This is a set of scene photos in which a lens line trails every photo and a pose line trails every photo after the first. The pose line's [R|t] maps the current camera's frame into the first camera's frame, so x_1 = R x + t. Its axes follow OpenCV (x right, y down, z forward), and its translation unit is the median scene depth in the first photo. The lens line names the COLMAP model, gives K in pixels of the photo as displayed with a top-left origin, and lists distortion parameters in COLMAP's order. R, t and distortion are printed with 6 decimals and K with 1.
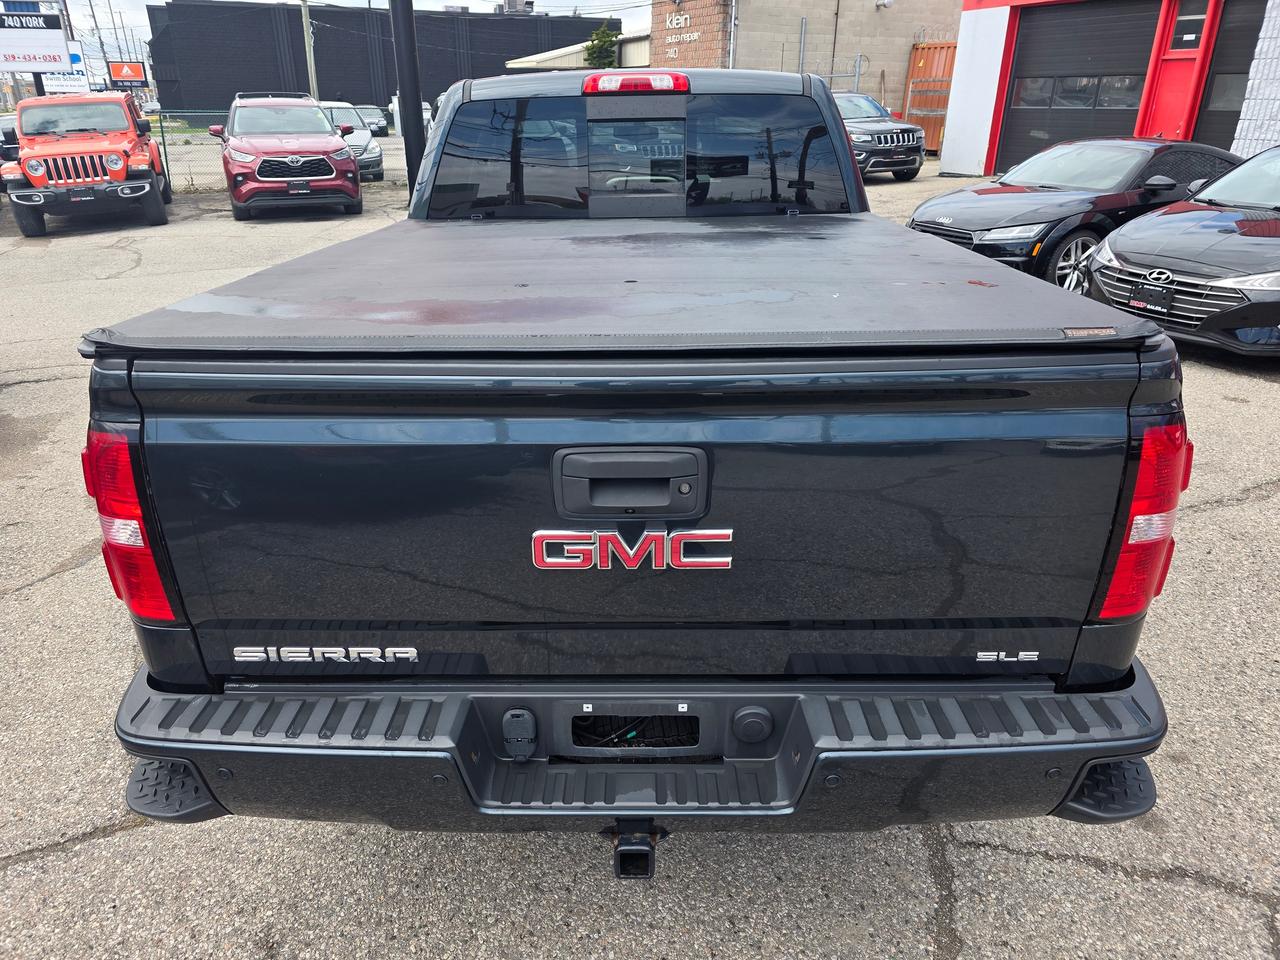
lens RADIAL K [[871.0, 0, 635.1], [0, 871.0, 475.8], [0, 0, 1]] dist [0.034050, -0.036181]
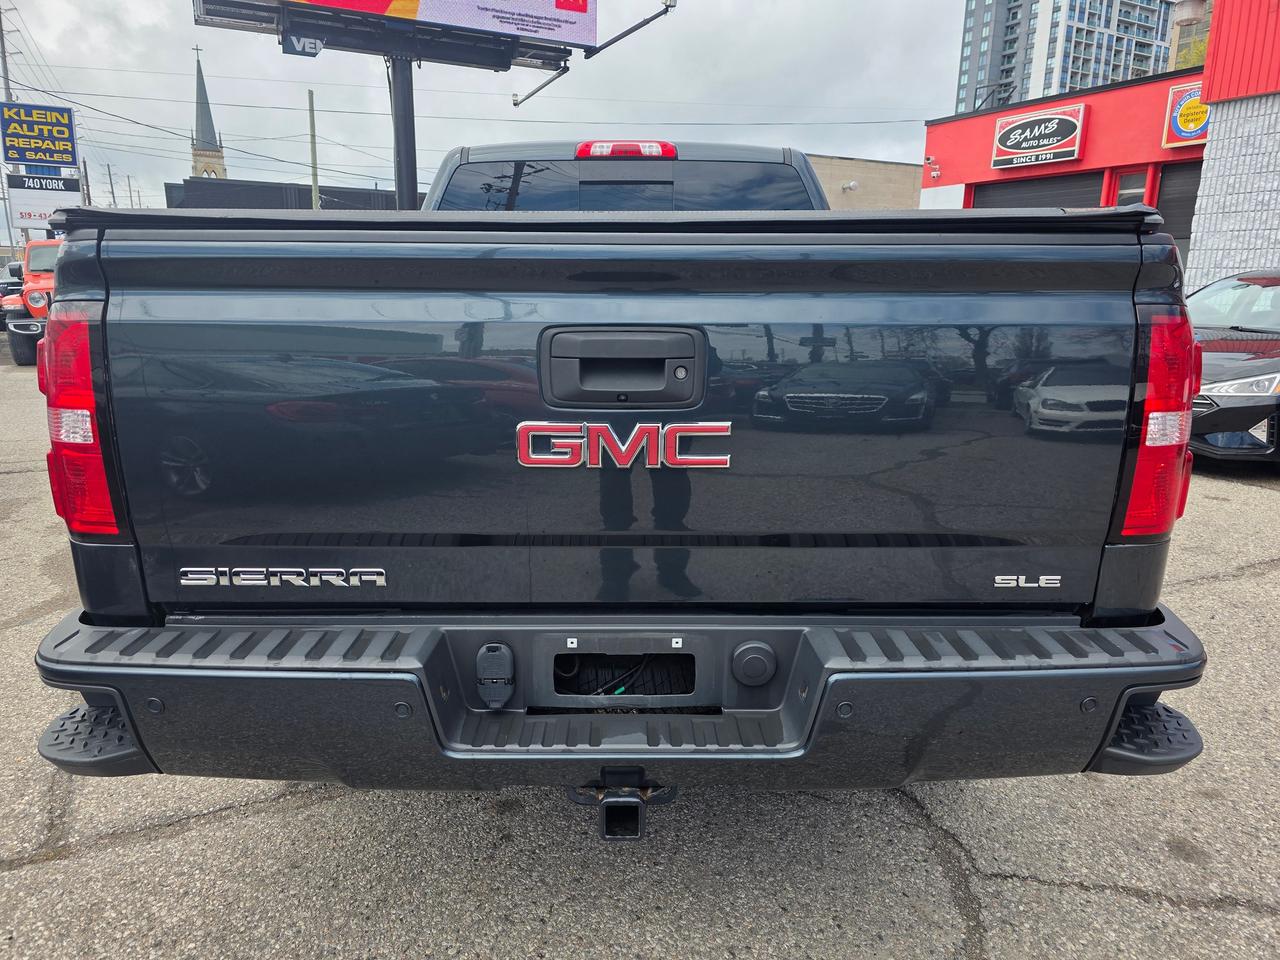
lens RADIAL K [[871.0, 0, 642.2], [0, 871.0, 471.9], [0, 0, 1]] dist [0.034050, -0.036181]
pose [[0.999595, 0.010629, 0.026400, -0.007240], [-0.005419, 0.981749, -0.190102, 0.259625], [-0.027939, 0.189882, 0.981409, 0.078127]]
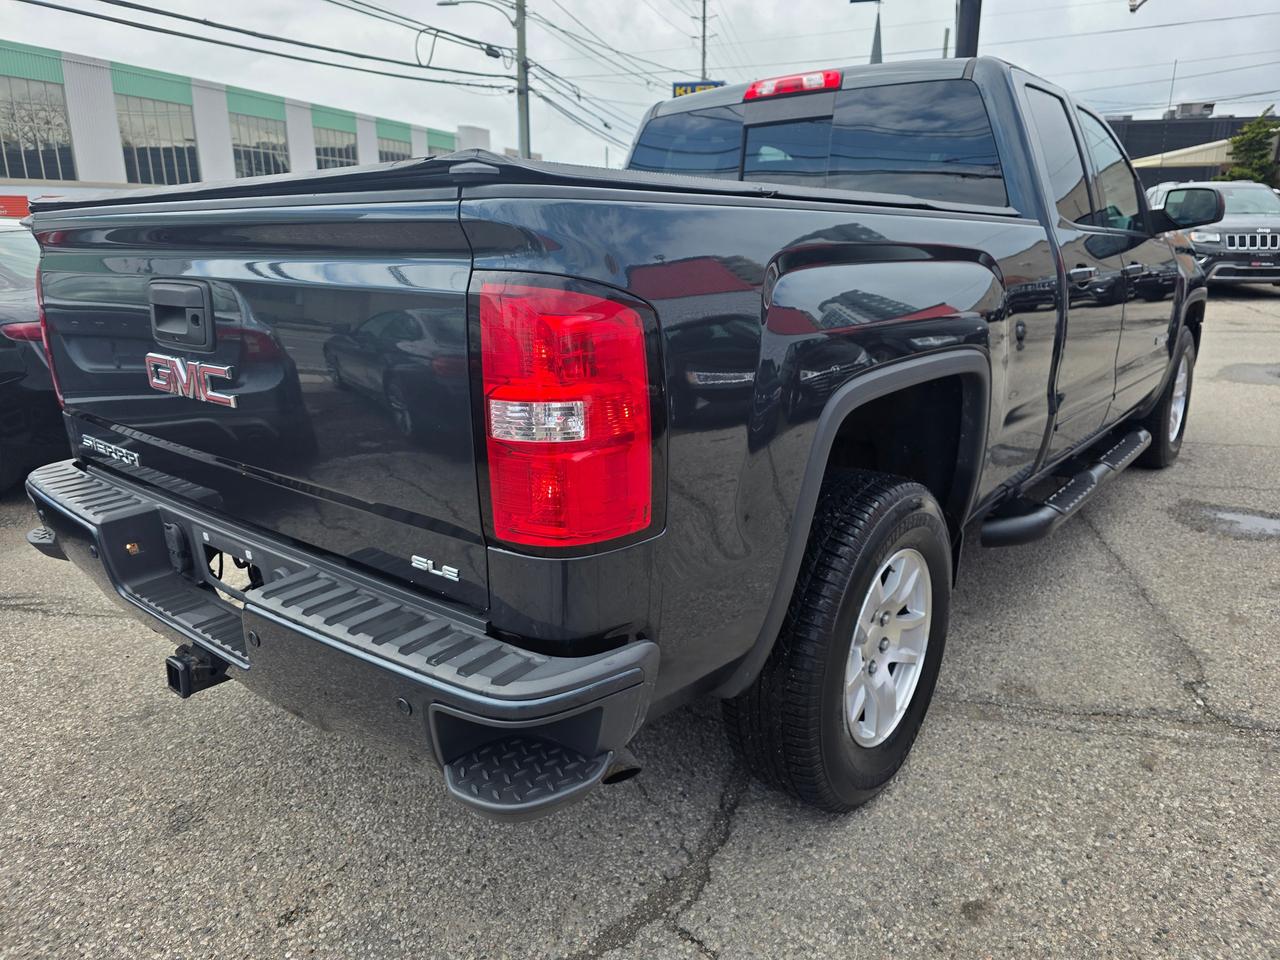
lens RADIAL K [[871.0, 0, 658.9], [0, 871.0, 471.0], [0, 0, 1]] dist [0.034050, -0.036181]
pose [[0.786932, 0.161215, -0.595607, 1.051832], [-0.233624, 0.971249, -0.045780, 0.097511], [0.571102, 0.175174, 0.801970, 0.403901]]
